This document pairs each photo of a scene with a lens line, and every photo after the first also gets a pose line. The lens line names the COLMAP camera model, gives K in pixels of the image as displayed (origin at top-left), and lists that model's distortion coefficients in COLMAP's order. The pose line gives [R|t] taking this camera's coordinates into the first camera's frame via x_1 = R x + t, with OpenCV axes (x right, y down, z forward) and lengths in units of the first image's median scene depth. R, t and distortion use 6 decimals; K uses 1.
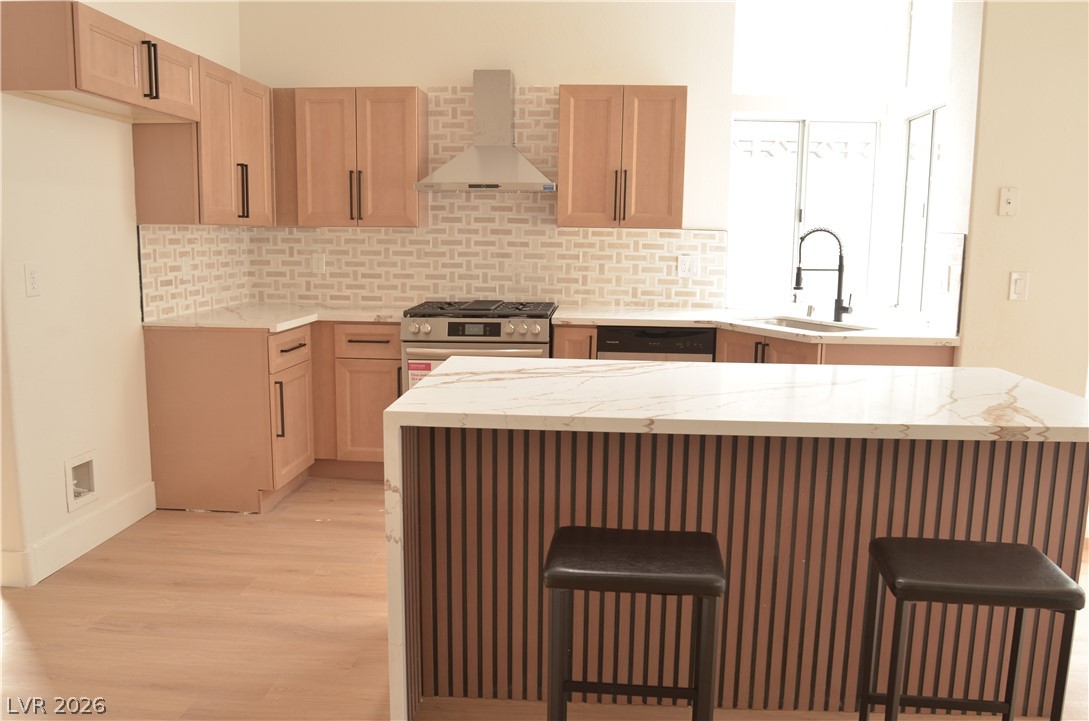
lens RADIAL K [[859.4, 0, 551.1], [0, 859.4, 366.6], [0, 0, 1]] dist [-0.078165, 0.036545]
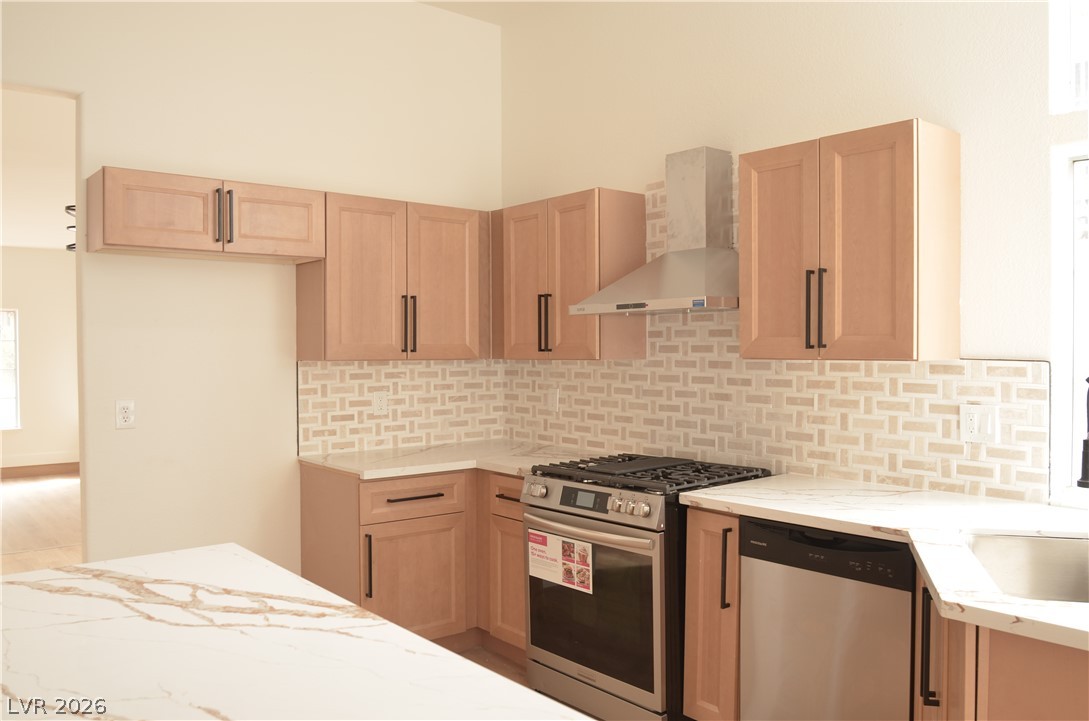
lens RADIAL K [[859.4, 0, 553.1], [0, 859.4, 366.3], [0, 0, 1]] dist [-0.078165, 0.036545]
pose [[0.686704, -0.001256, -0.726936, 0.375168], [-0.096796, 0.990936, -0.093151, -0.074845], [0.720464, 0.134332, 0.680358, 0.406781]]
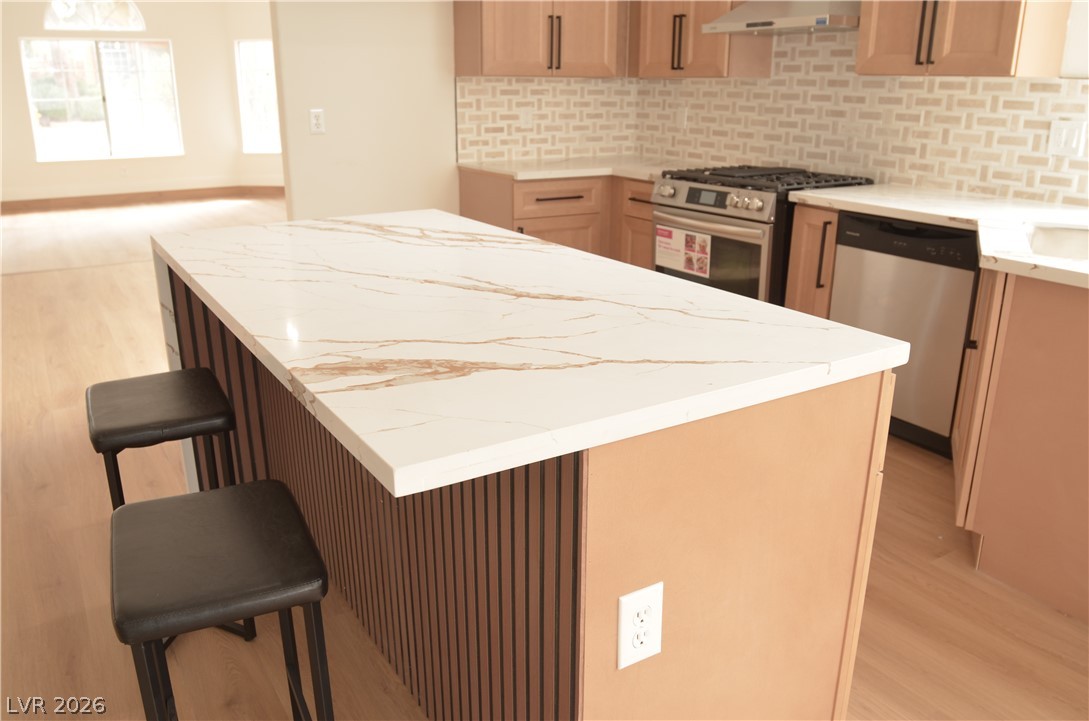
lens RADIAL K [[859.4, 0, 548.4], [0, 859.4, 372.1], [0, 0, 1]] dist [-0.078165, 0.036545]
pose [[0.578705, 0.248979, -0.776601, 0.465380], [-0.120657, 0.967917, 0.220405, -0.038332], [0.806562, -0.033848, 0.590180, 0.312816]]
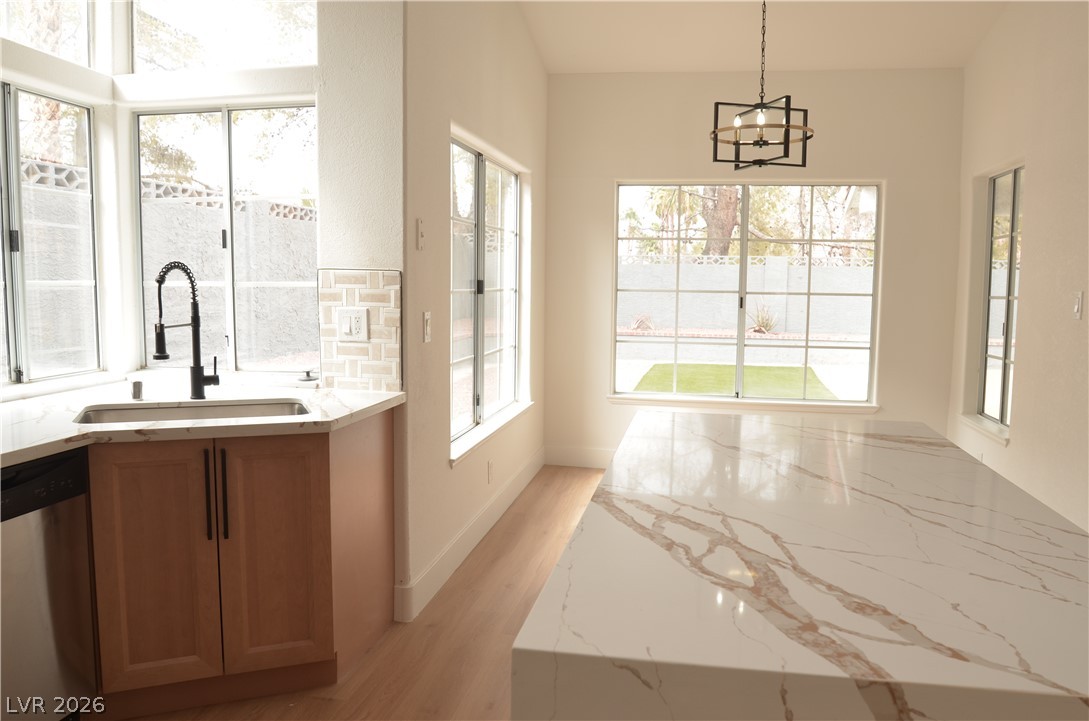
lens RADIAL K [[859.4, 0, 543.0], [0, 859.4, 363.5], [0, 0, 1]] dist [-0.078165, 0.036545]
pose [[0.124476, -0.109410, 0.986172, -0.266173], [0.141406, 0.985713, 0.091510, -0.092510], [-0.982095, 0.128060, 0.138169, 0.559874]]
